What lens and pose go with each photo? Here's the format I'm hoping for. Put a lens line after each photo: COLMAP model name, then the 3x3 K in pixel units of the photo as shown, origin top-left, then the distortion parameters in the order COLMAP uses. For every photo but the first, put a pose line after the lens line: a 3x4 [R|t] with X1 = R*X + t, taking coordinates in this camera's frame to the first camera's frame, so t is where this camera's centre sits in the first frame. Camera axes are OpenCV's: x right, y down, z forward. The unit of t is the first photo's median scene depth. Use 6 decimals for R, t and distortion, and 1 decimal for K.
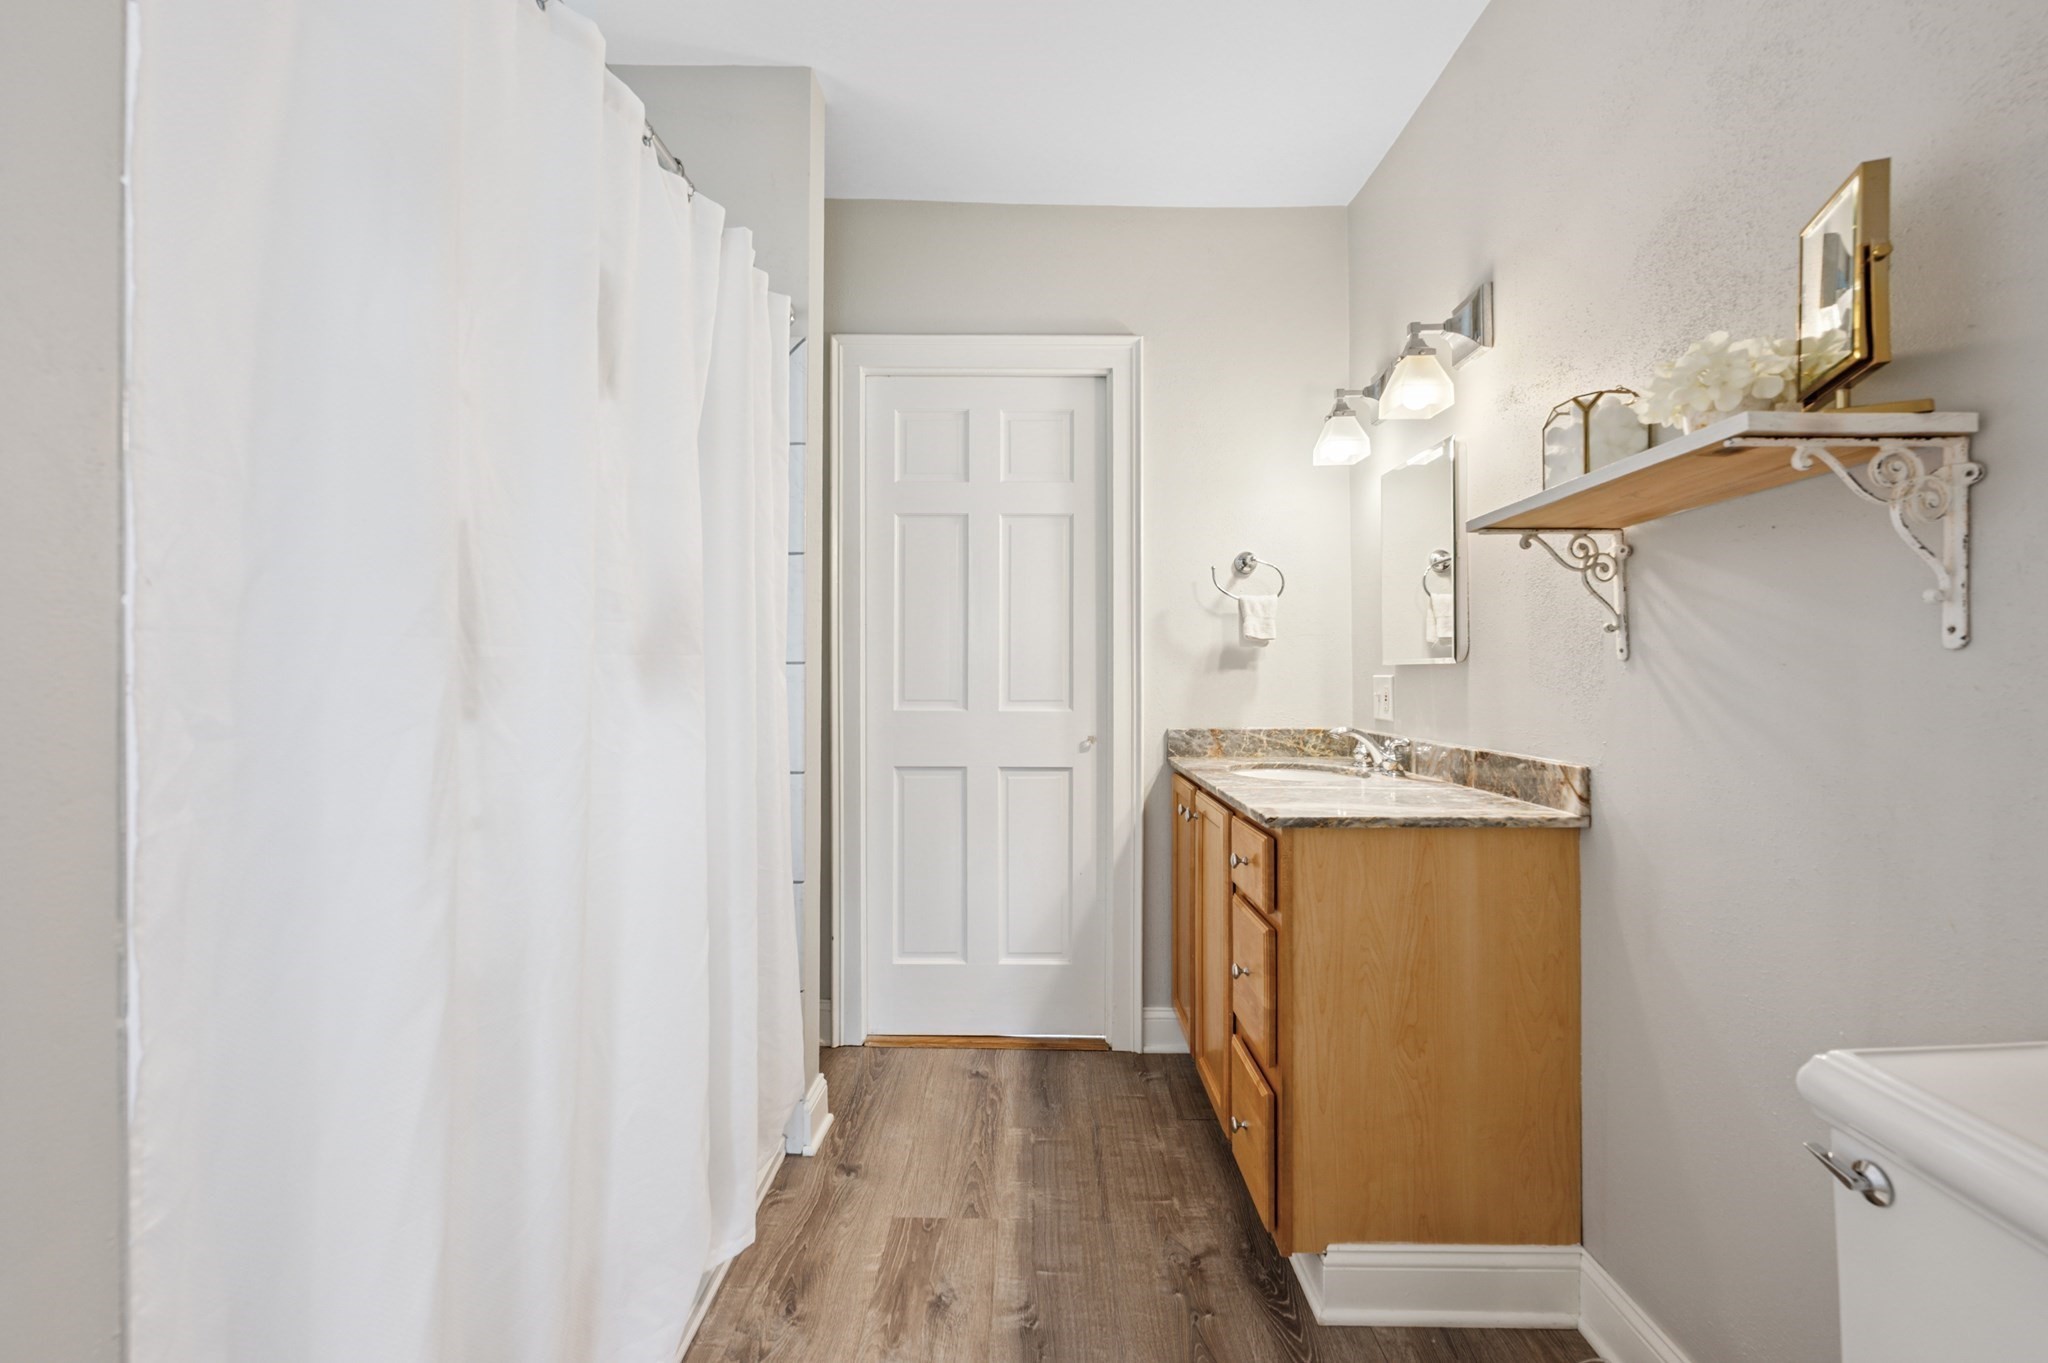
lens RADIAL K [[818.5, 0, 1022.6], [0, 818.5, 687.7], [0, 0, 1]] dist [-0.000423, 0.000063]
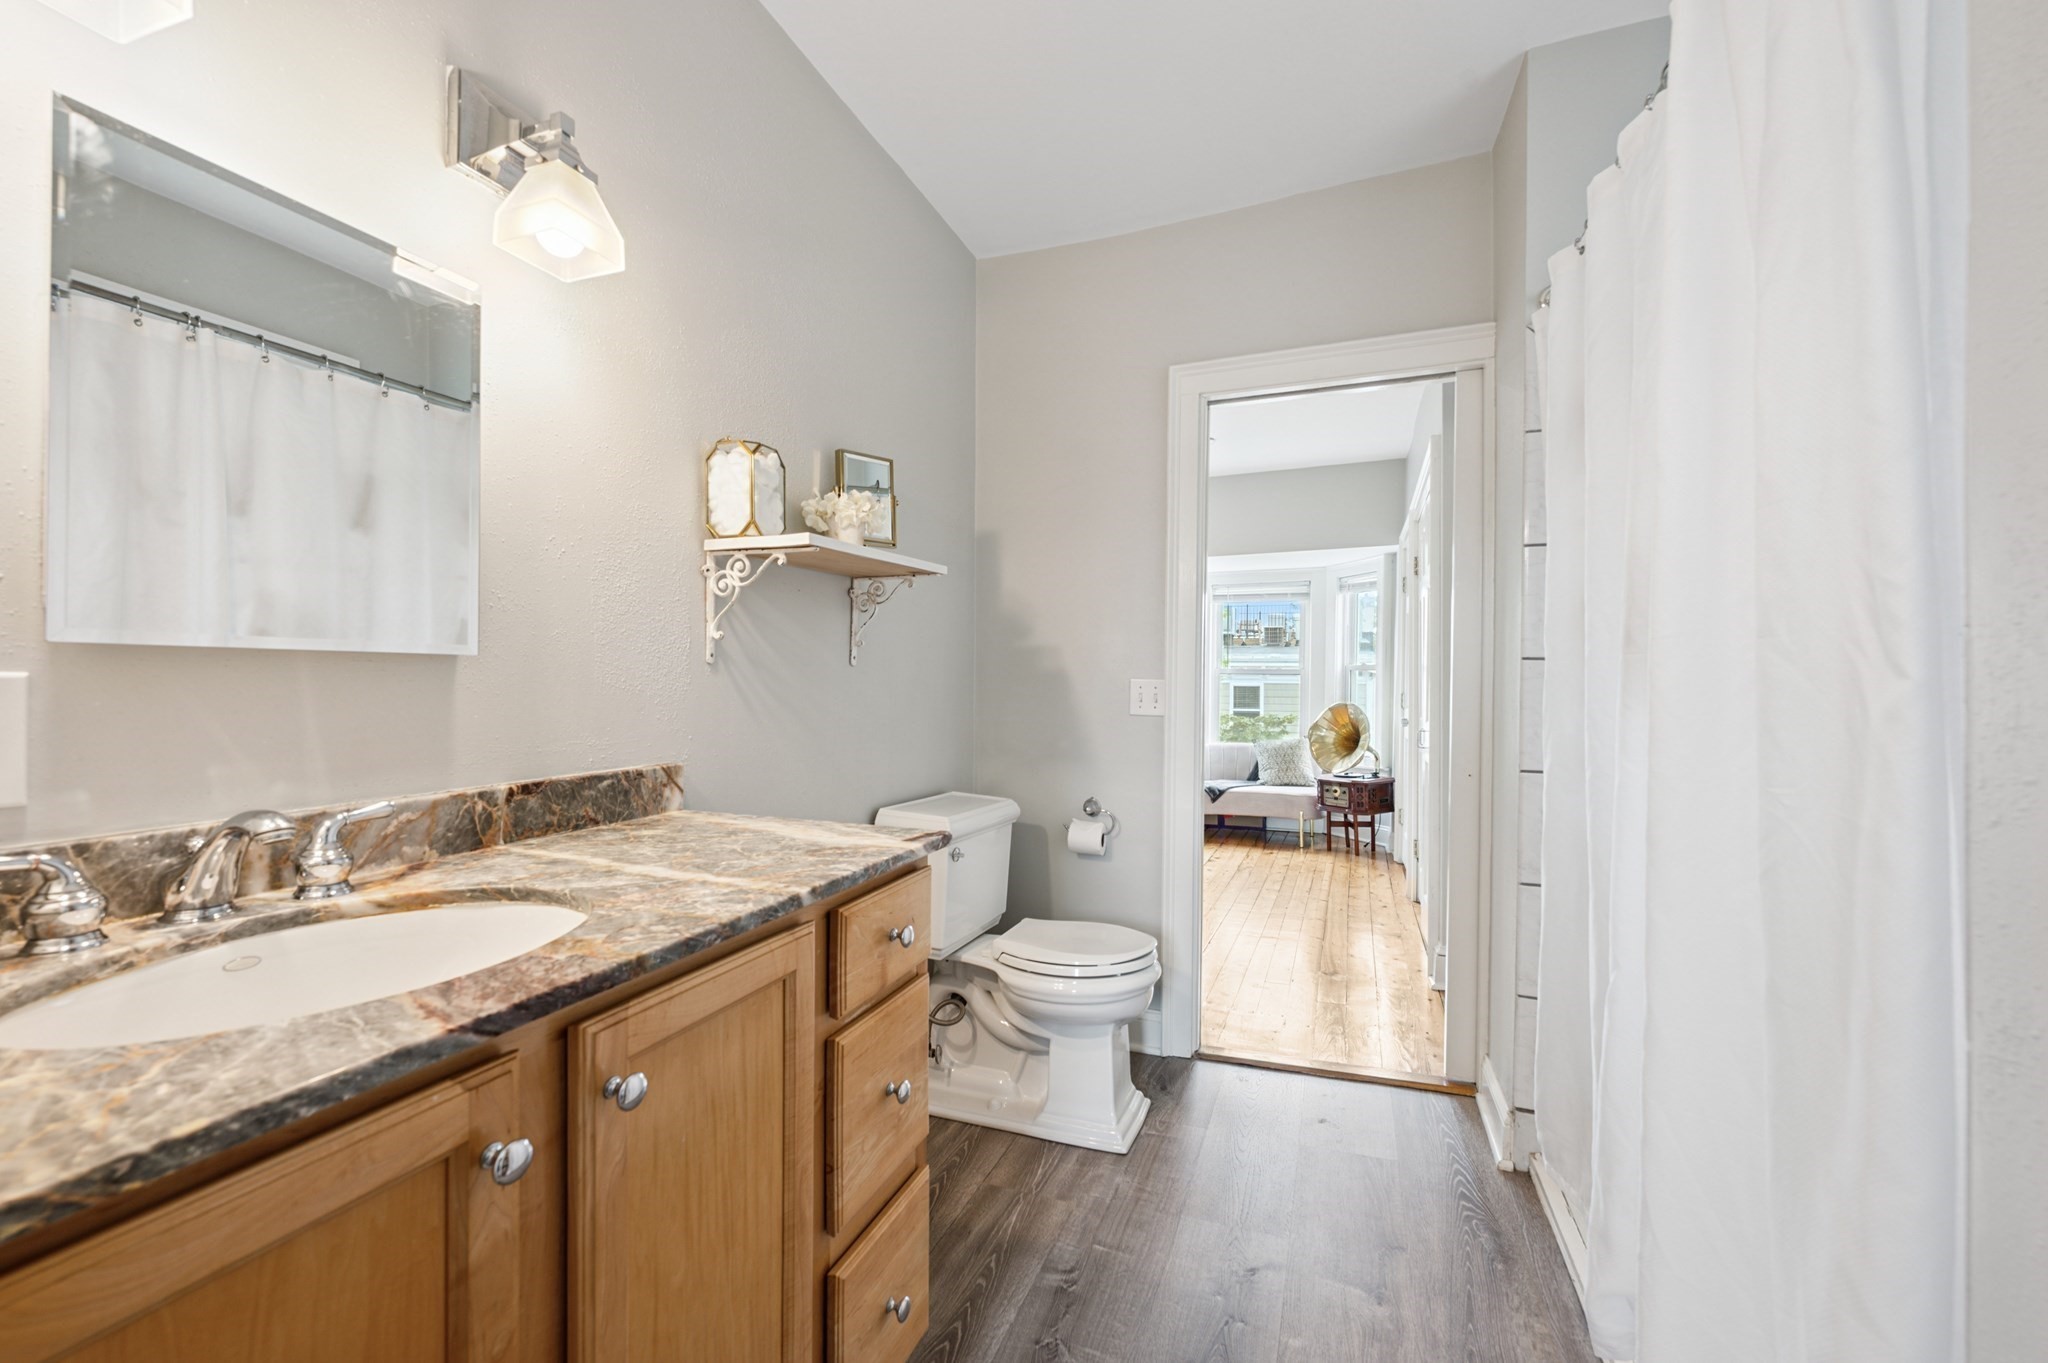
lens RADIAL K [[823.5, 0, 1024.7], [0, 823.5, 692.4], [0, 0, 1]] dist [-0.000403, 0.000138]
pose [[-0.937754, -0.003854, 0.347279, -0.032983], [0.005899, 0.999617, 0.027022, -0.006840], [-0.347250, 0.027388, -0.937373, 0.621240]]
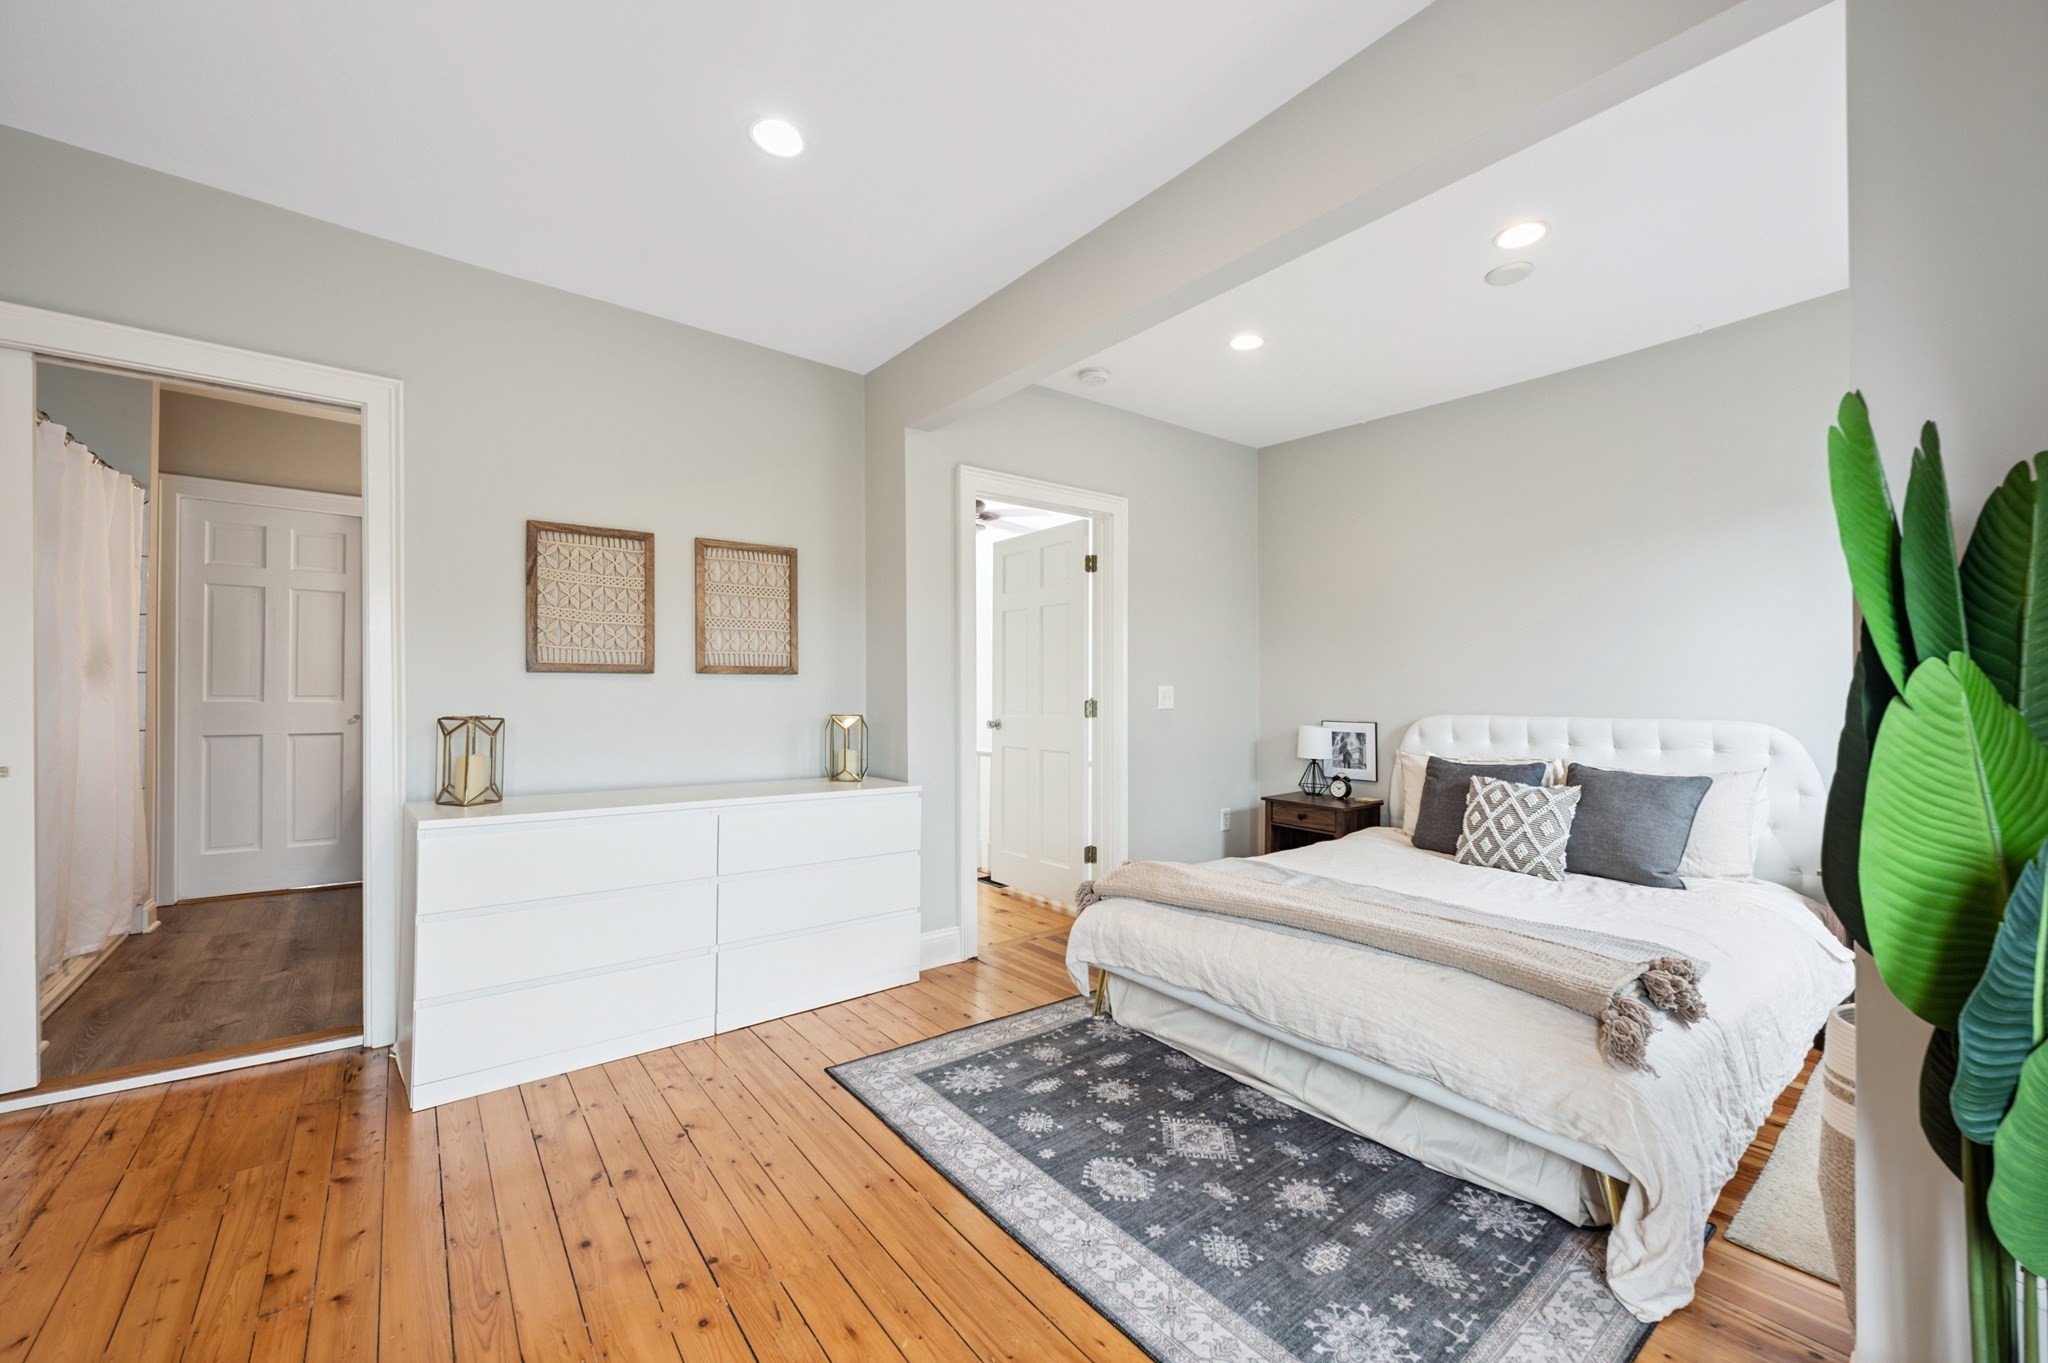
lens RADIAL K [[823.5, 0, 1024.7], [0, 823.5, 692.4], [0, 0, 1]] dist [-0.000403, 0.000138]
pose [[0.775991, 0.005598, 0.630719, 0.109428], [0.002656, 0.999923, -0.012143, 0.046478], [-0.630738, 0.011098, 0.775917, -1.791511]]
